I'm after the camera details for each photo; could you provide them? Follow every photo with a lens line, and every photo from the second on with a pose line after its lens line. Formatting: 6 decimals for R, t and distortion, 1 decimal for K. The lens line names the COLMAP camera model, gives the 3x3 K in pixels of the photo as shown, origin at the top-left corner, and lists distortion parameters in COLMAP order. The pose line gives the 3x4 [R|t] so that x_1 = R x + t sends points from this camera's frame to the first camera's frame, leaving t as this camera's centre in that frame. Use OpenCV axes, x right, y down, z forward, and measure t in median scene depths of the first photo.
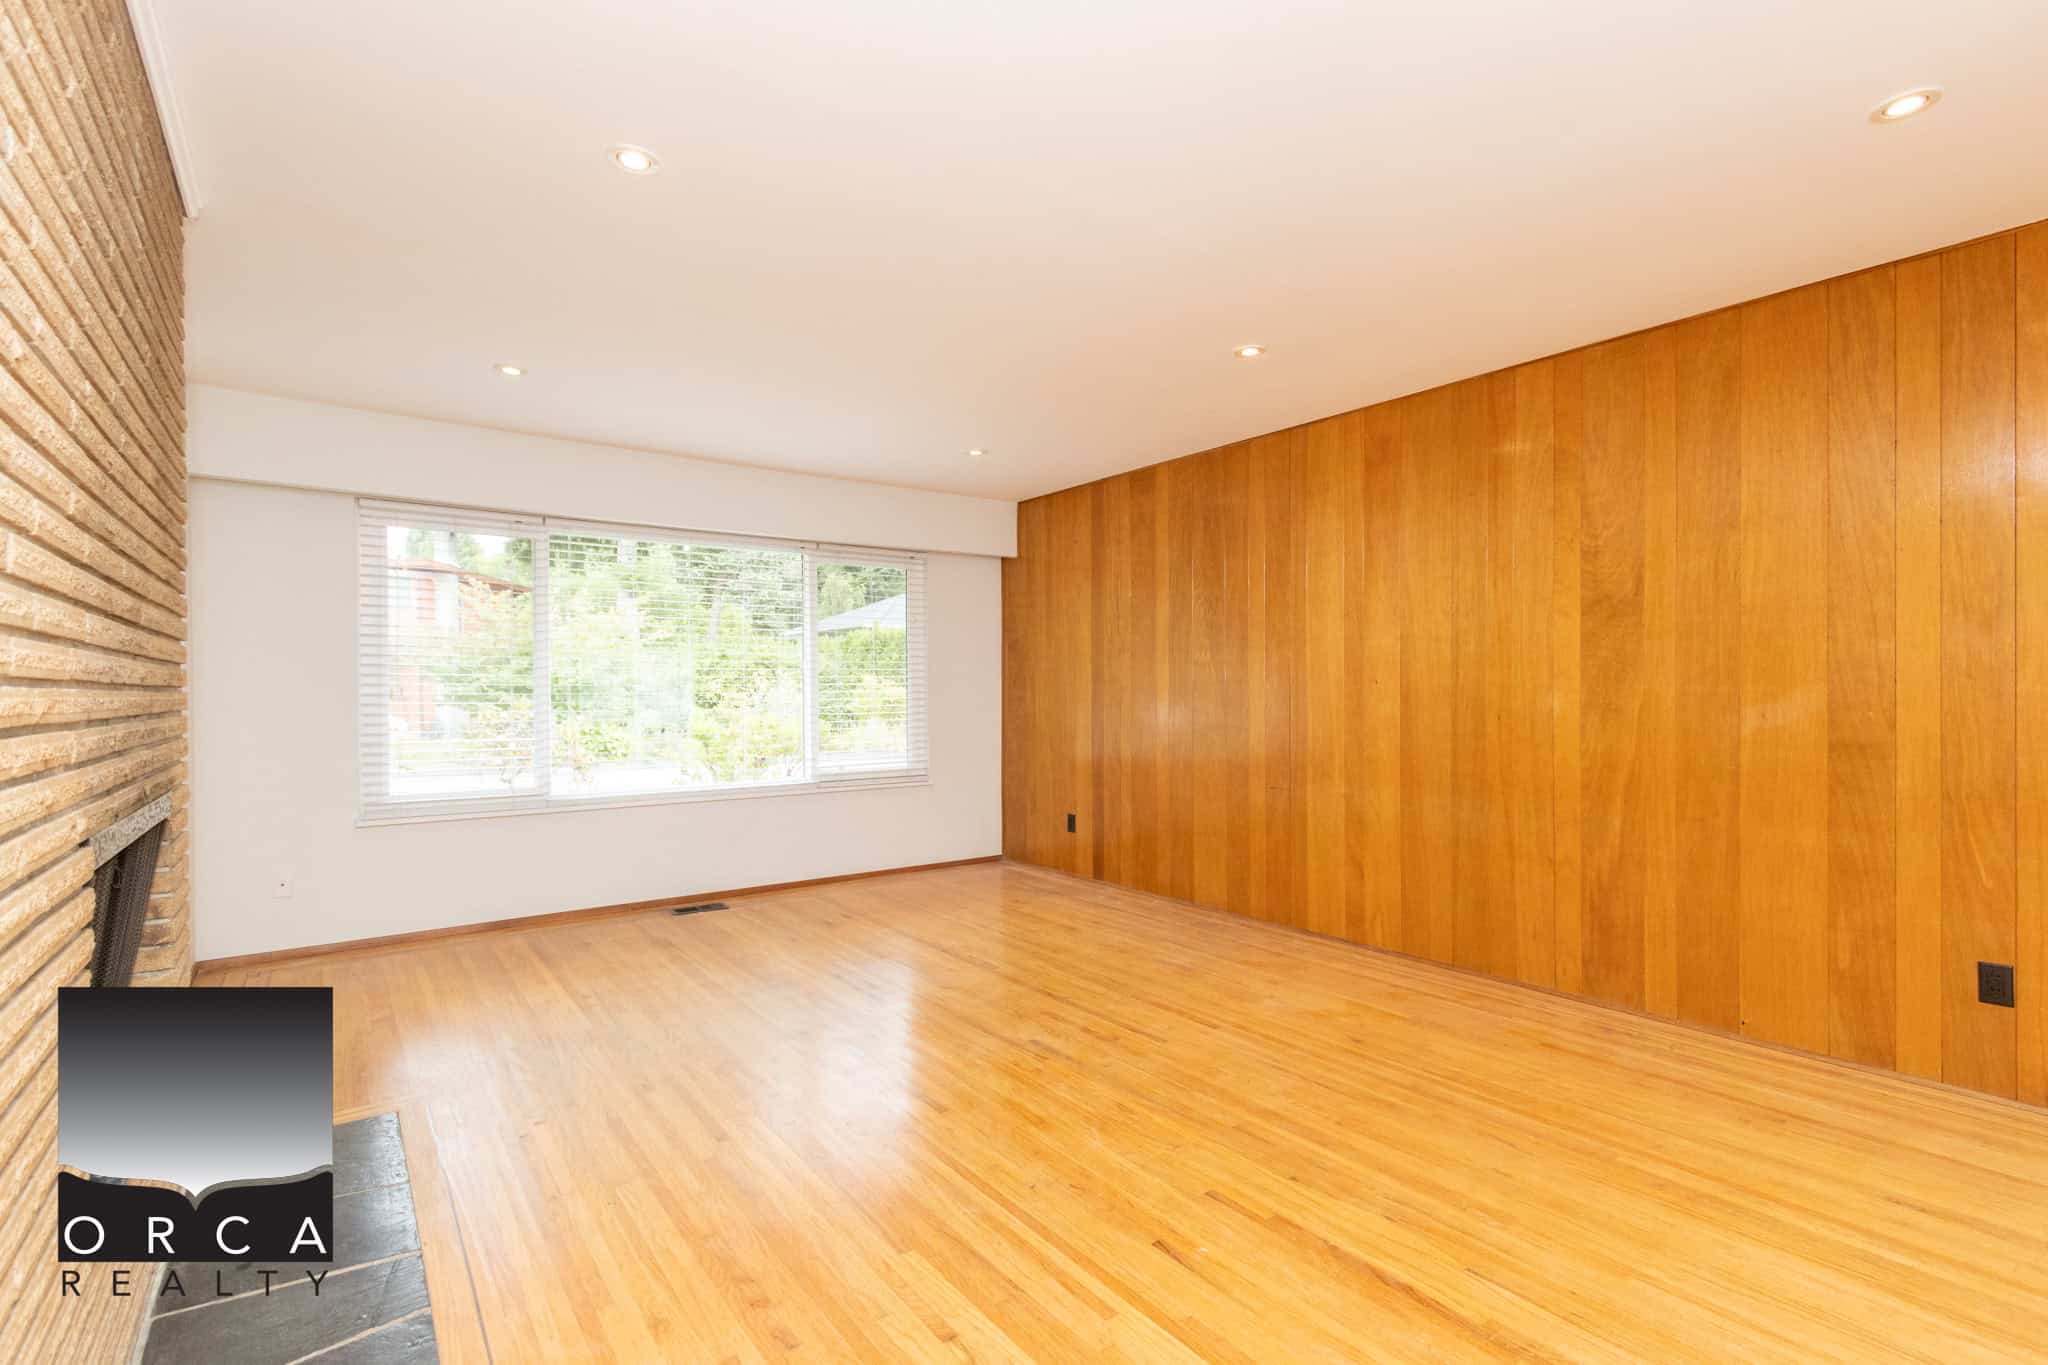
lens RADIAL K [[938.9, 0, 1037.6], [0, 938.9, 693.8], [0, 0, 1]] dist [0.003189, -0.000052]
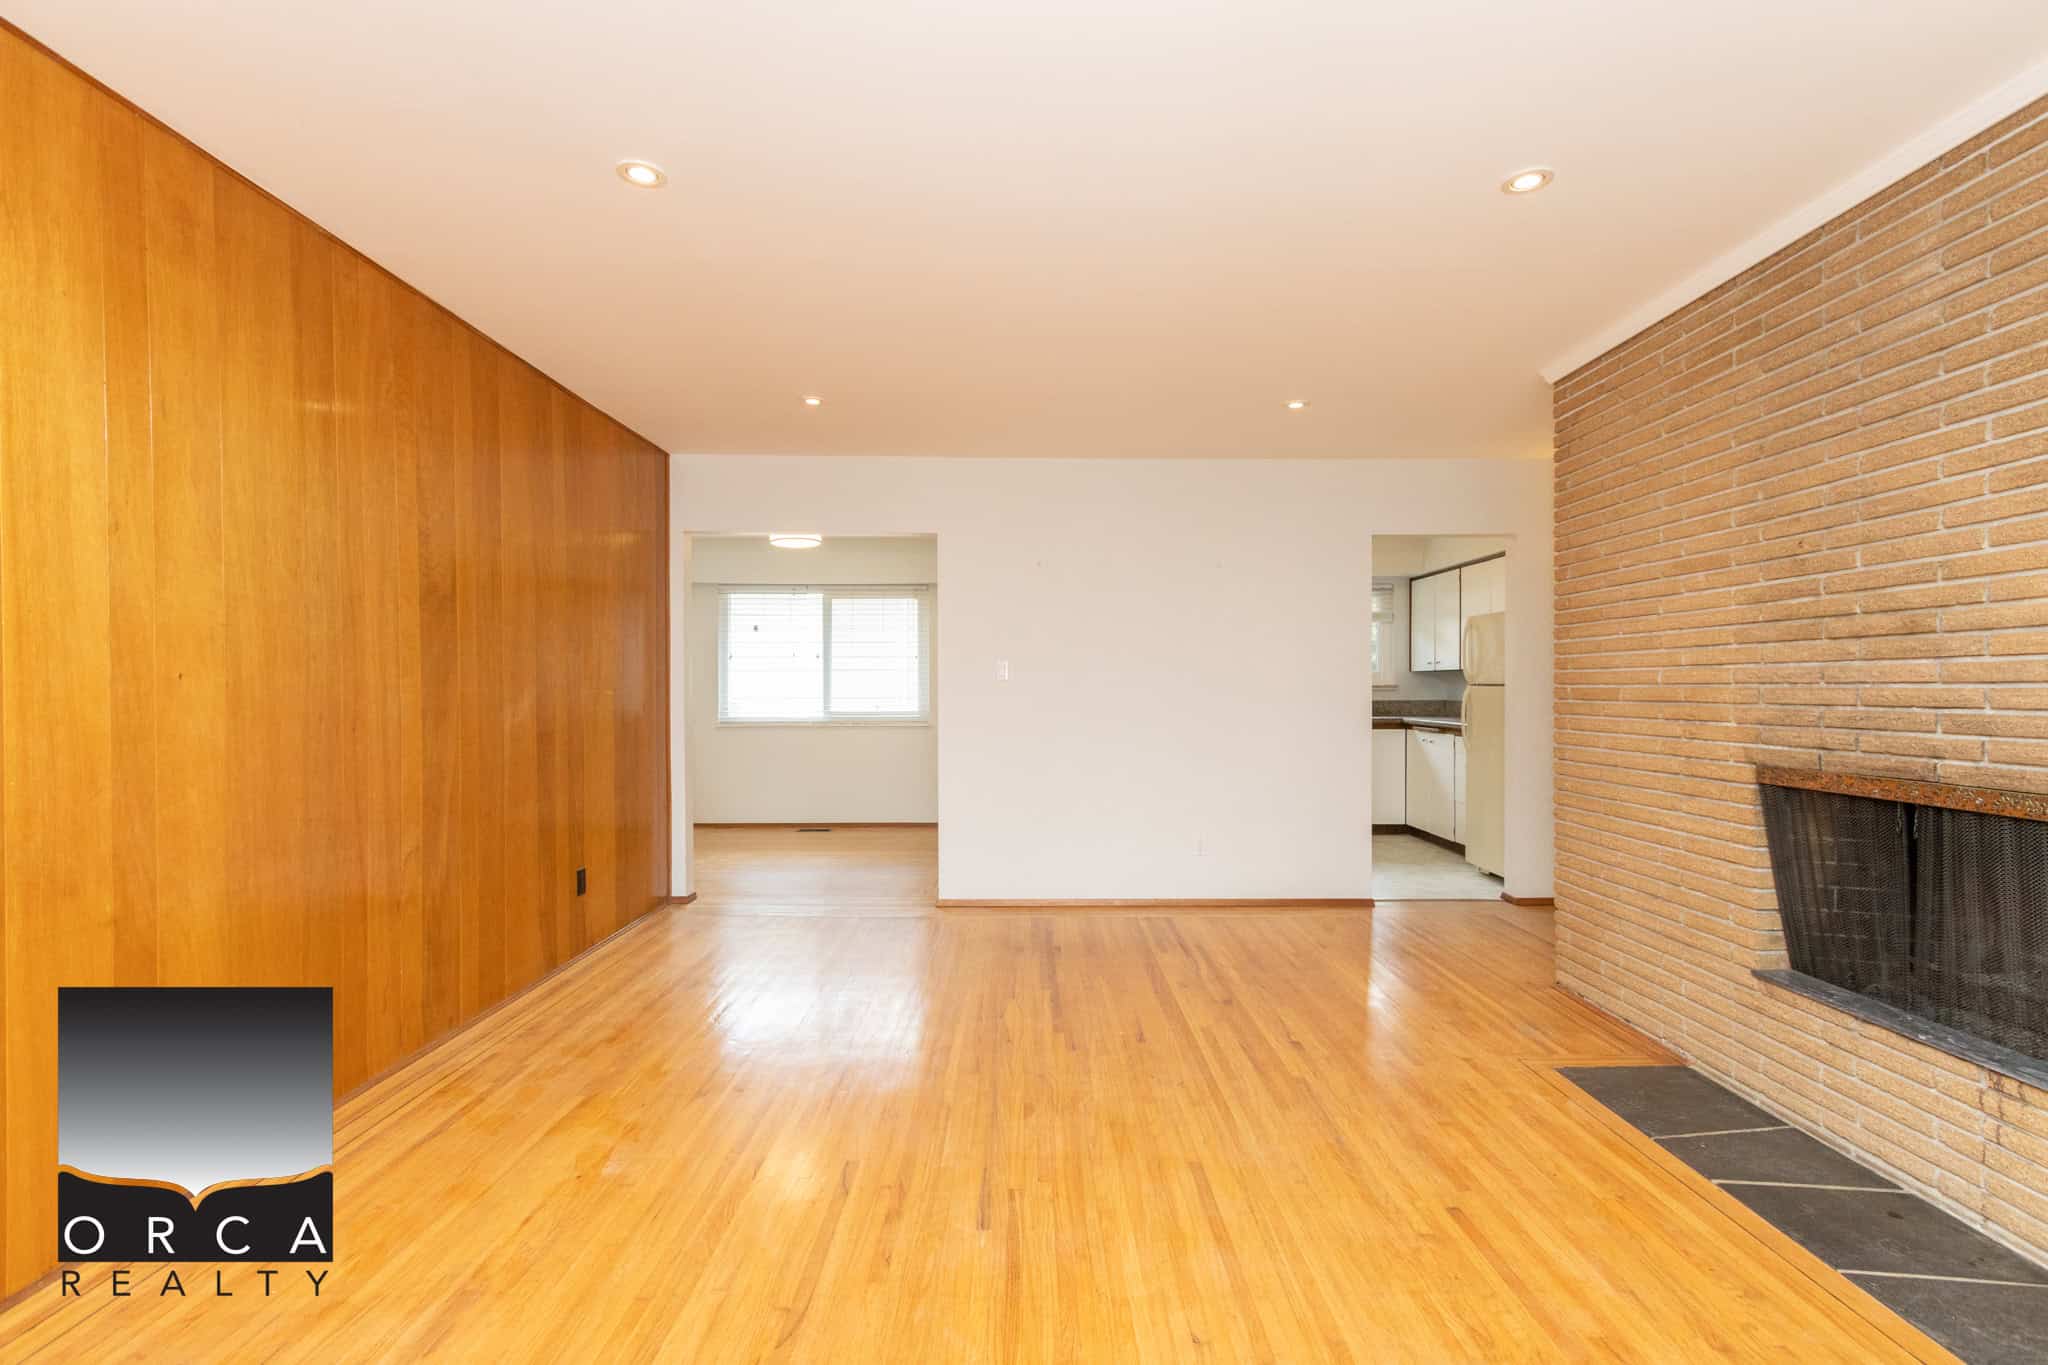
lens RADIAL K [[938.9, 0, 1037.6], [0, 938.9, 693.8], [0, 0, 1]] dist [0.003189, -0.000052]
pose [[-0.802876, 0.001290, 0.596145, -0.313666], [0.004824, 0.999979, 0.004333, -0.002337], [-0.596127, 0.006355, -0.802865, 1.106172]]
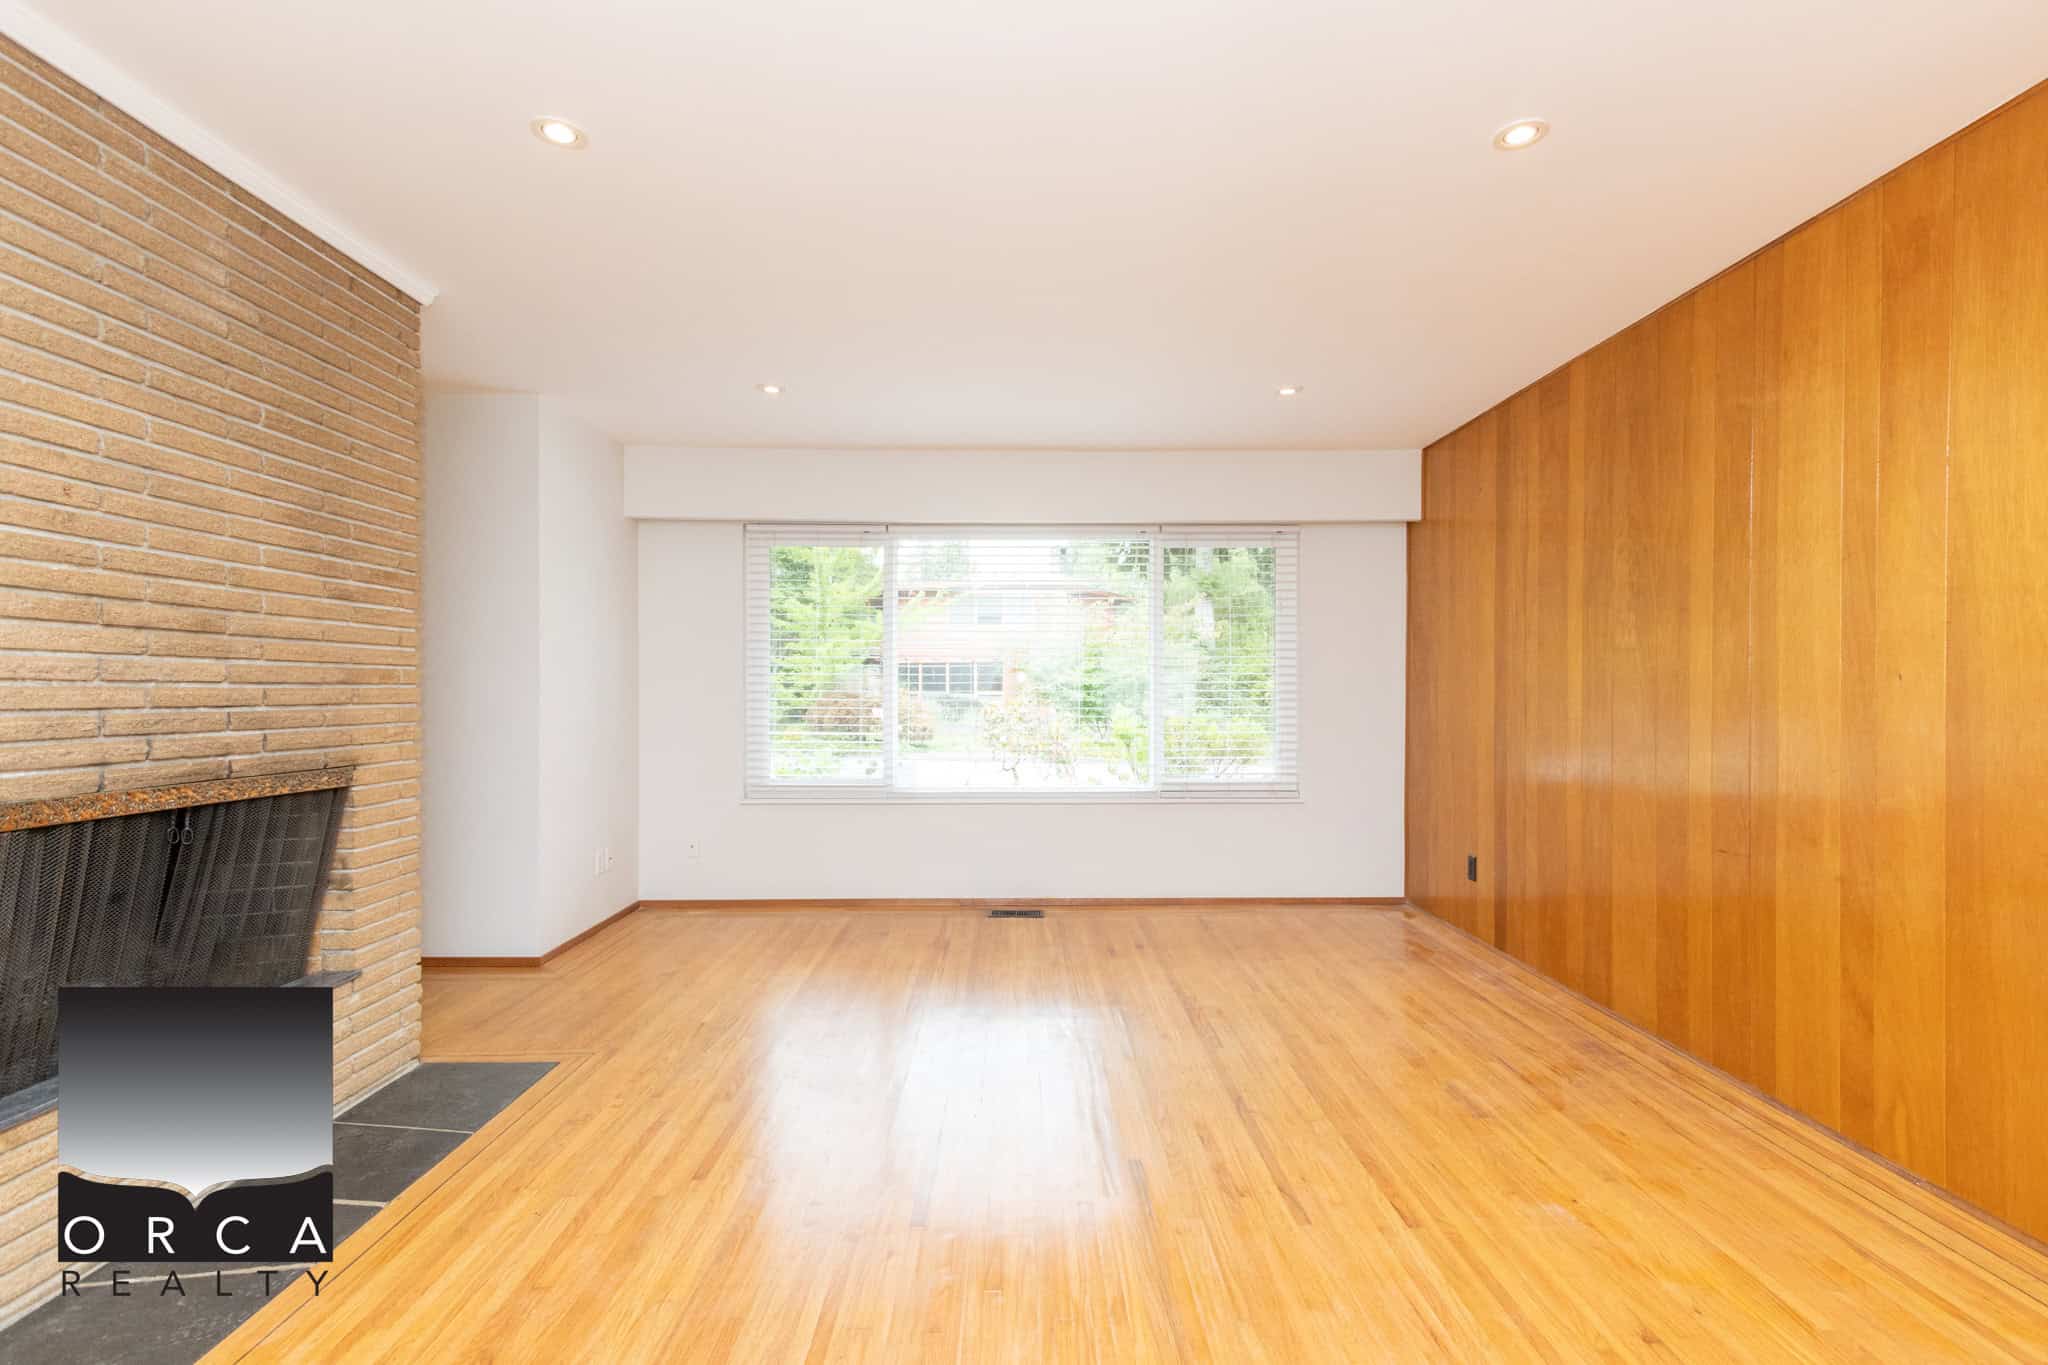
lens RADIAL K [[950.7, 0, 1039.4], [0, 950.7, 695.2], [0, 0, 1]] dist [0.000307, -0.000144]
pose [[0.809811, 0.006986, -0.586650, 0.274130], [-0.005351, 0.999975, 0.004520, -0.001583], [0.586667, -0.000521, 0.809828, 0.256522]]
